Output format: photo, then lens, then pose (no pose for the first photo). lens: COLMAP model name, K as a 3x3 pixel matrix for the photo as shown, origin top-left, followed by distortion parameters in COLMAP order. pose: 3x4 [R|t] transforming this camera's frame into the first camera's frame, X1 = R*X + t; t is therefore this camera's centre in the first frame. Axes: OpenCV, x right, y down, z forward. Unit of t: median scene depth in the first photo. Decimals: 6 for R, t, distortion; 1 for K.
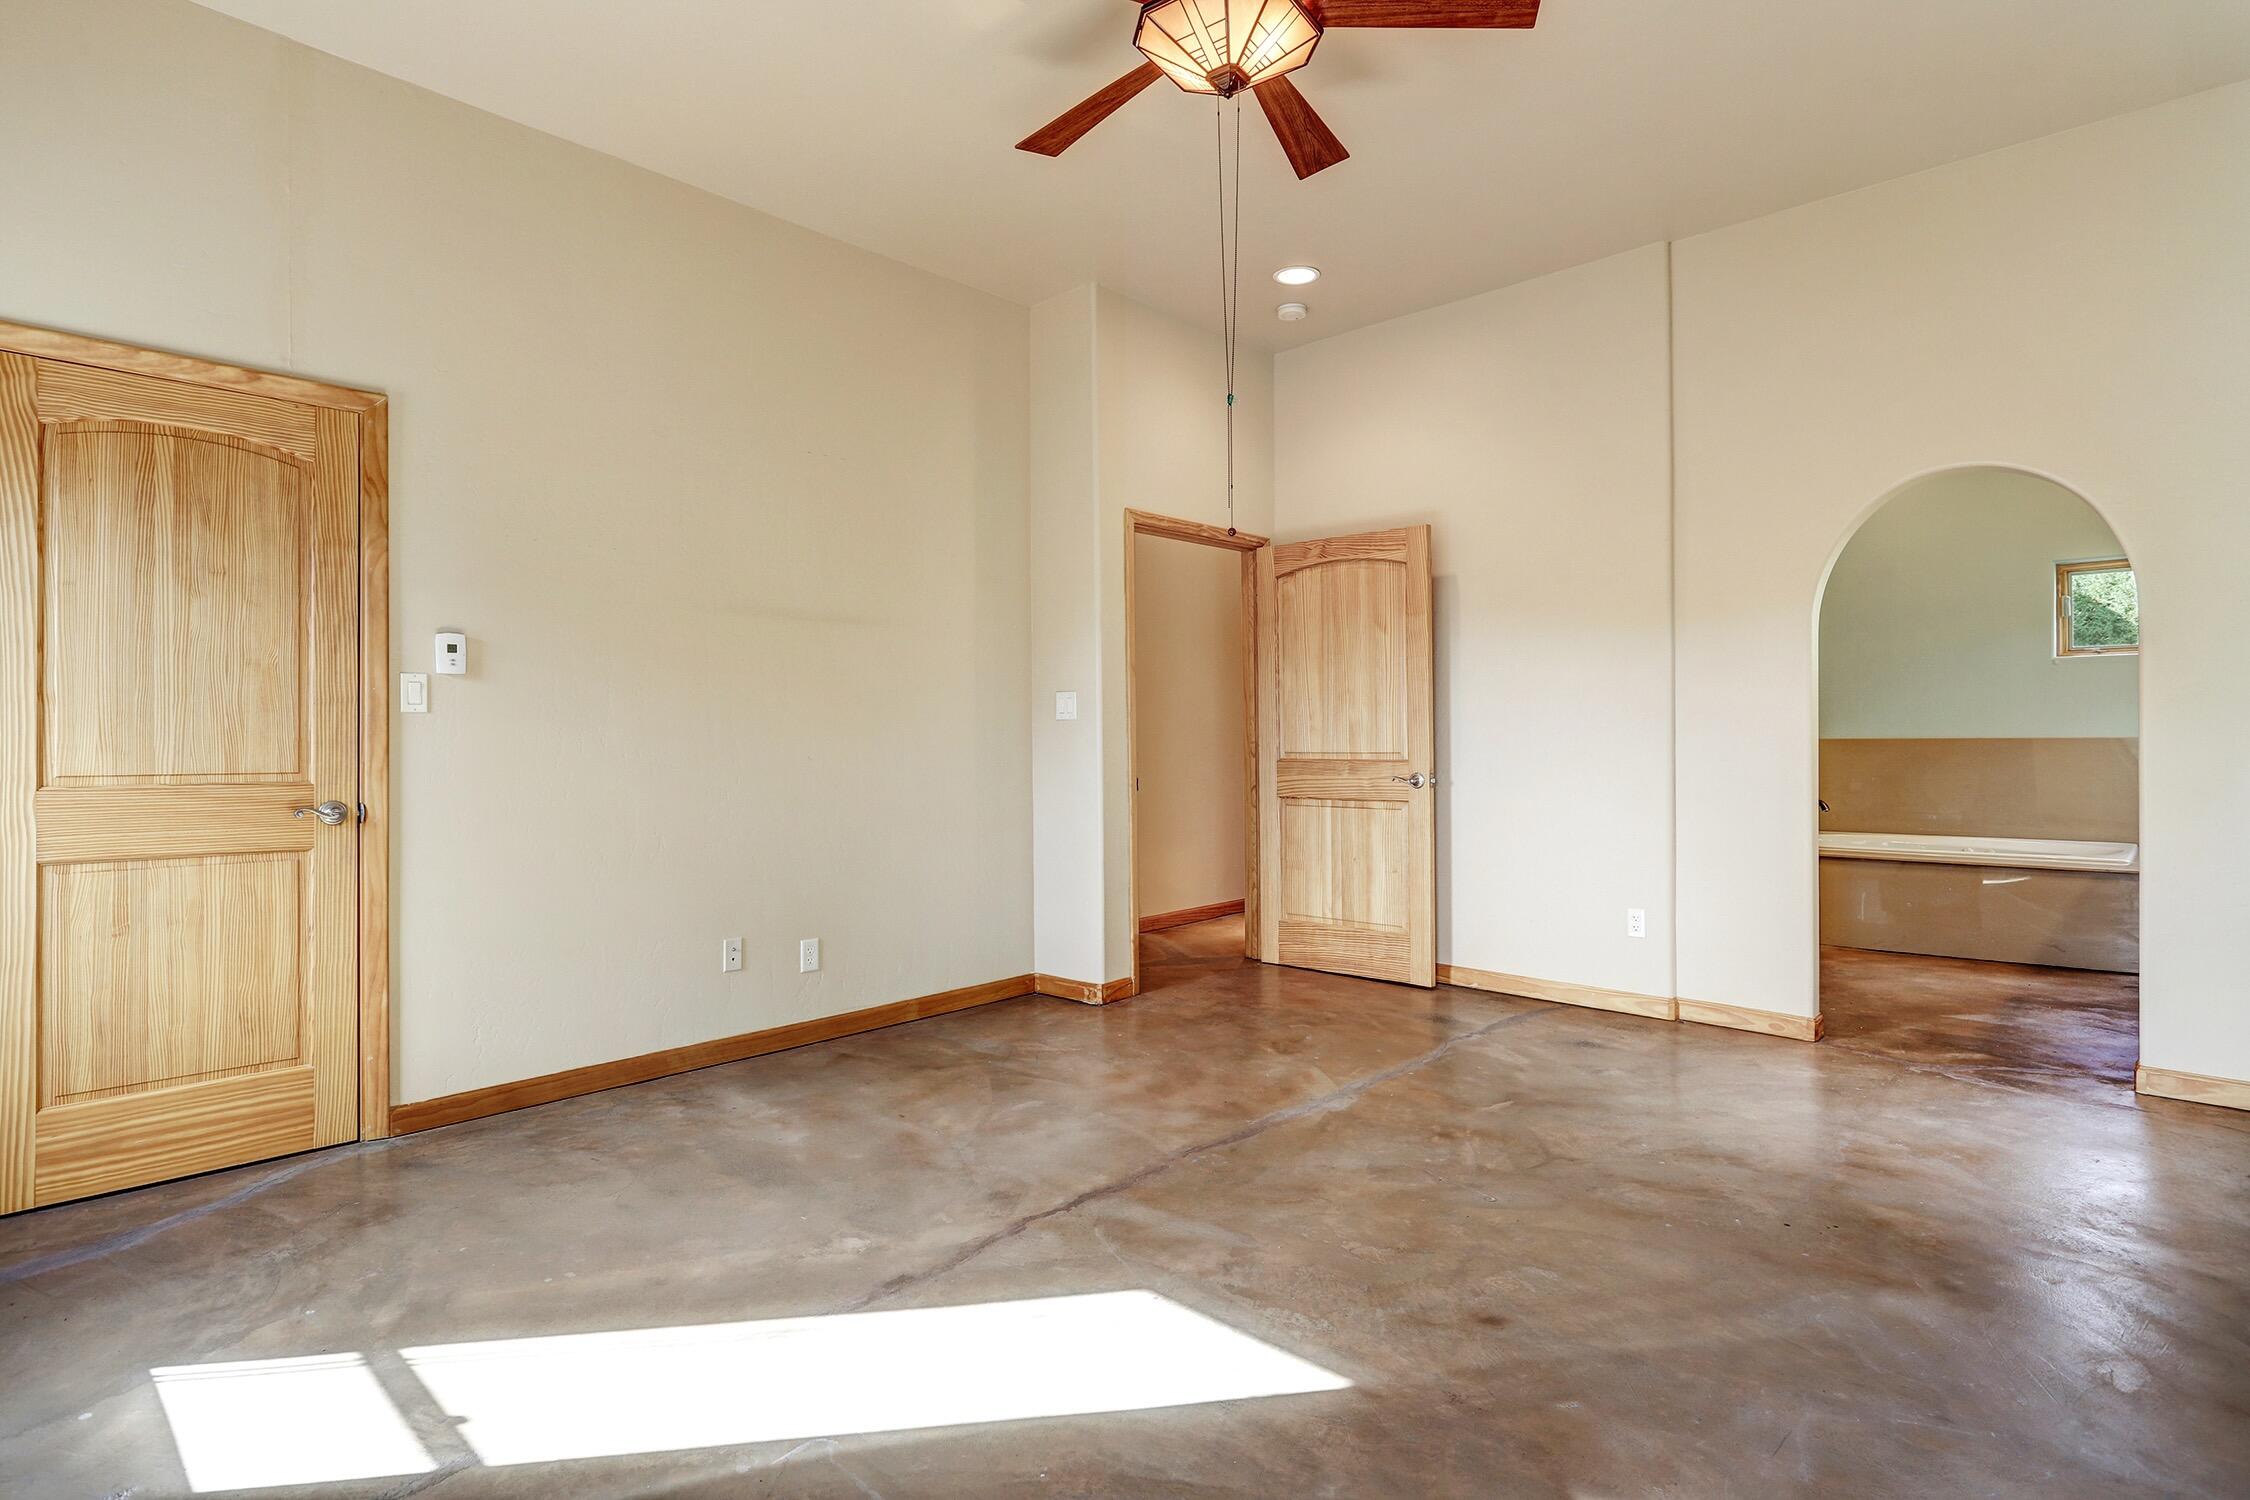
lens RADIAL K [[1157.8, 0, 1121.8], [0, 1157.8, 741.3], [0, 0, 1]] dist [-0.024645, -0.000256]
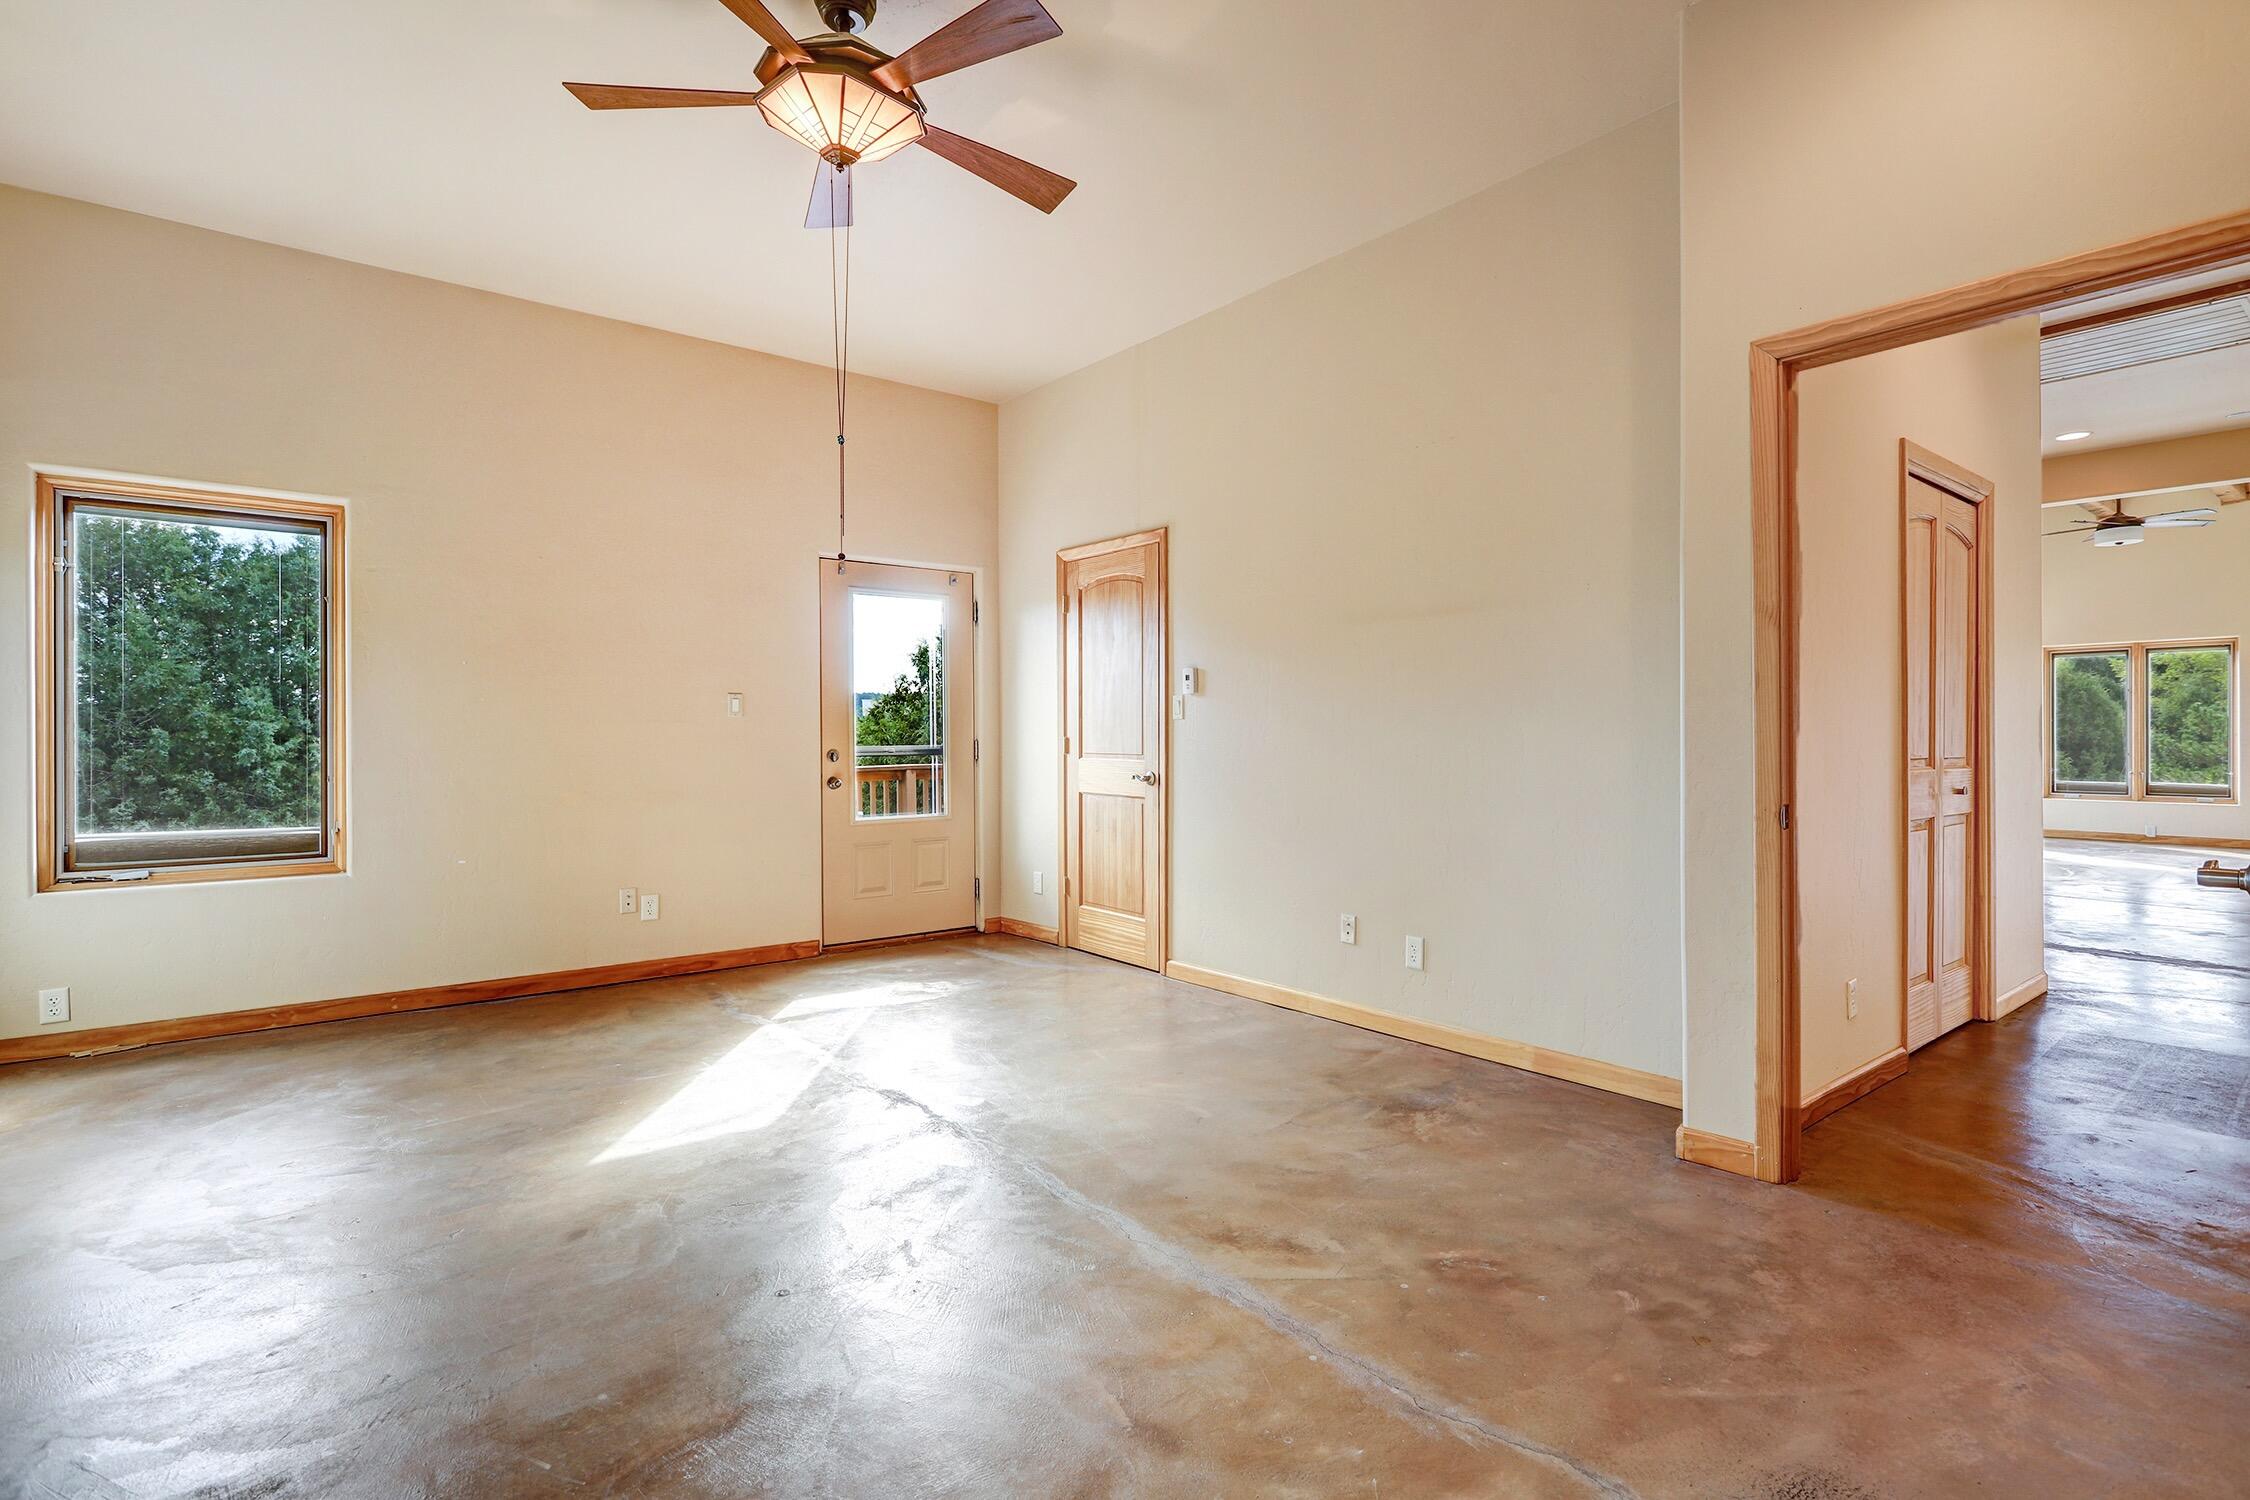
lens RADIAL K [[1069.5, 0, 1122.7], [0, 1069.5, 737.9], [0, 0, 1]] dist [-0.001325, -0.000283]
pose [[-0.148866, 0.006064, -0.988839, 0.774273], [-0.004567, 0.999966, 0.006820, -0.006732], [0.988847, 0.005531, -0.148833, 1.006170]]
